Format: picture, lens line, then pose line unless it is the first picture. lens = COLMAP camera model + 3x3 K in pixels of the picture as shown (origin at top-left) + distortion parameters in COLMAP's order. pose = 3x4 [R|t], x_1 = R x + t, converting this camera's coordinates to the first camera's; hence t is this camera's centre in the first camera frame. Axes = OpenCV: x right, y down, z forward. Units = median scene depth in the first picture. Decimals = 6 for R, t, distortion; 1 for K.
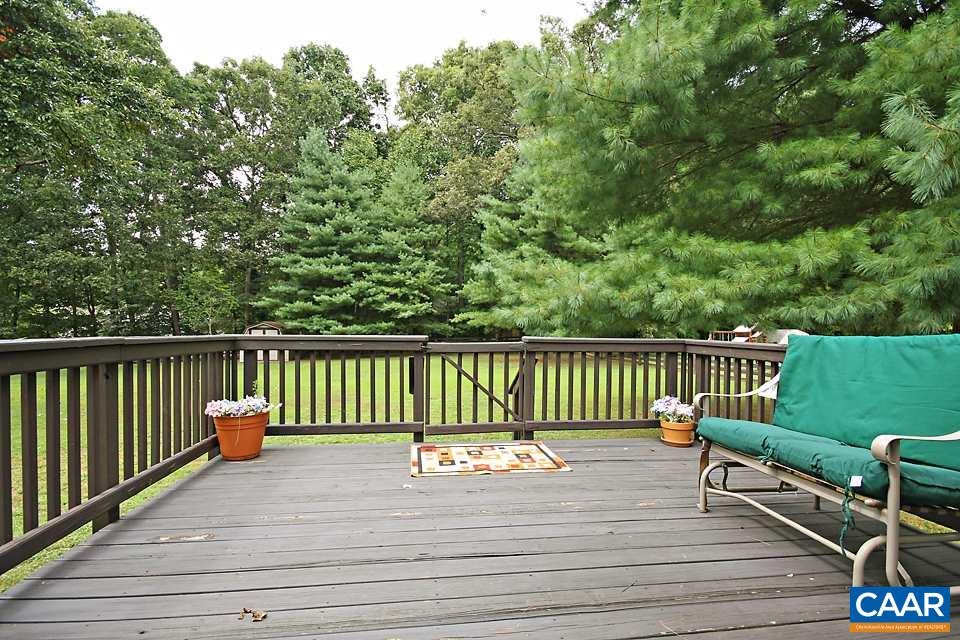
lens RADIAL K [[451.0, 0, 483.3], [0, 451.0, 328.7], [0, 0, 1]] dist [-0.001565, -0.000709]
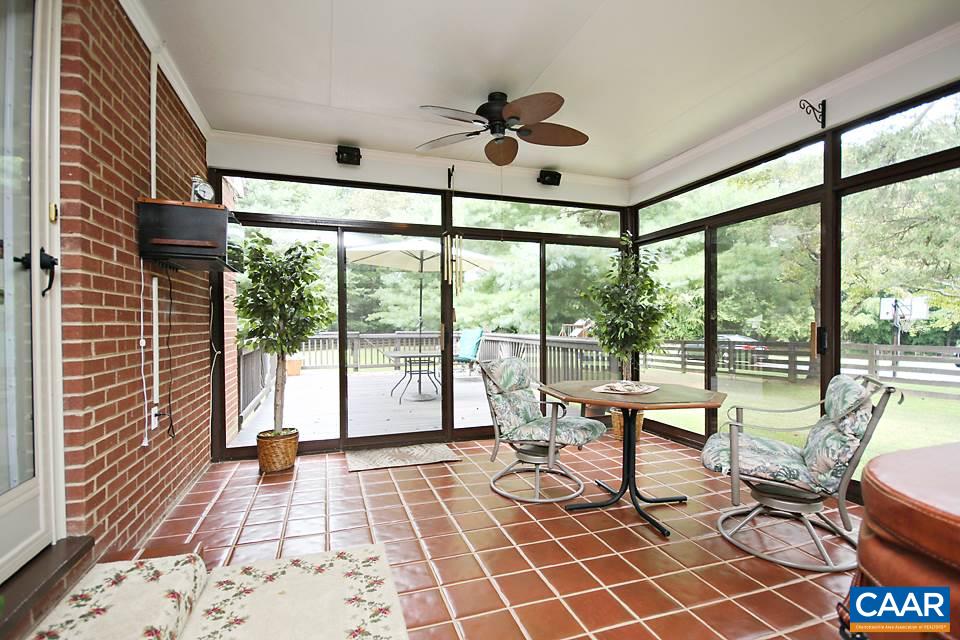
lens RADIAL K [[451.0, 0, 483.3], [0, 451.0, 328.7], [0, 0, 1]] dist [-0.001565, -0.000709]
pose [[0.982459, -0.018248, 0.185582, 0.080919], [0.015921, 0.999775, 0.014020, -0.024511], [-0.185796, -0.010820, 0.982529, -1.369136]]
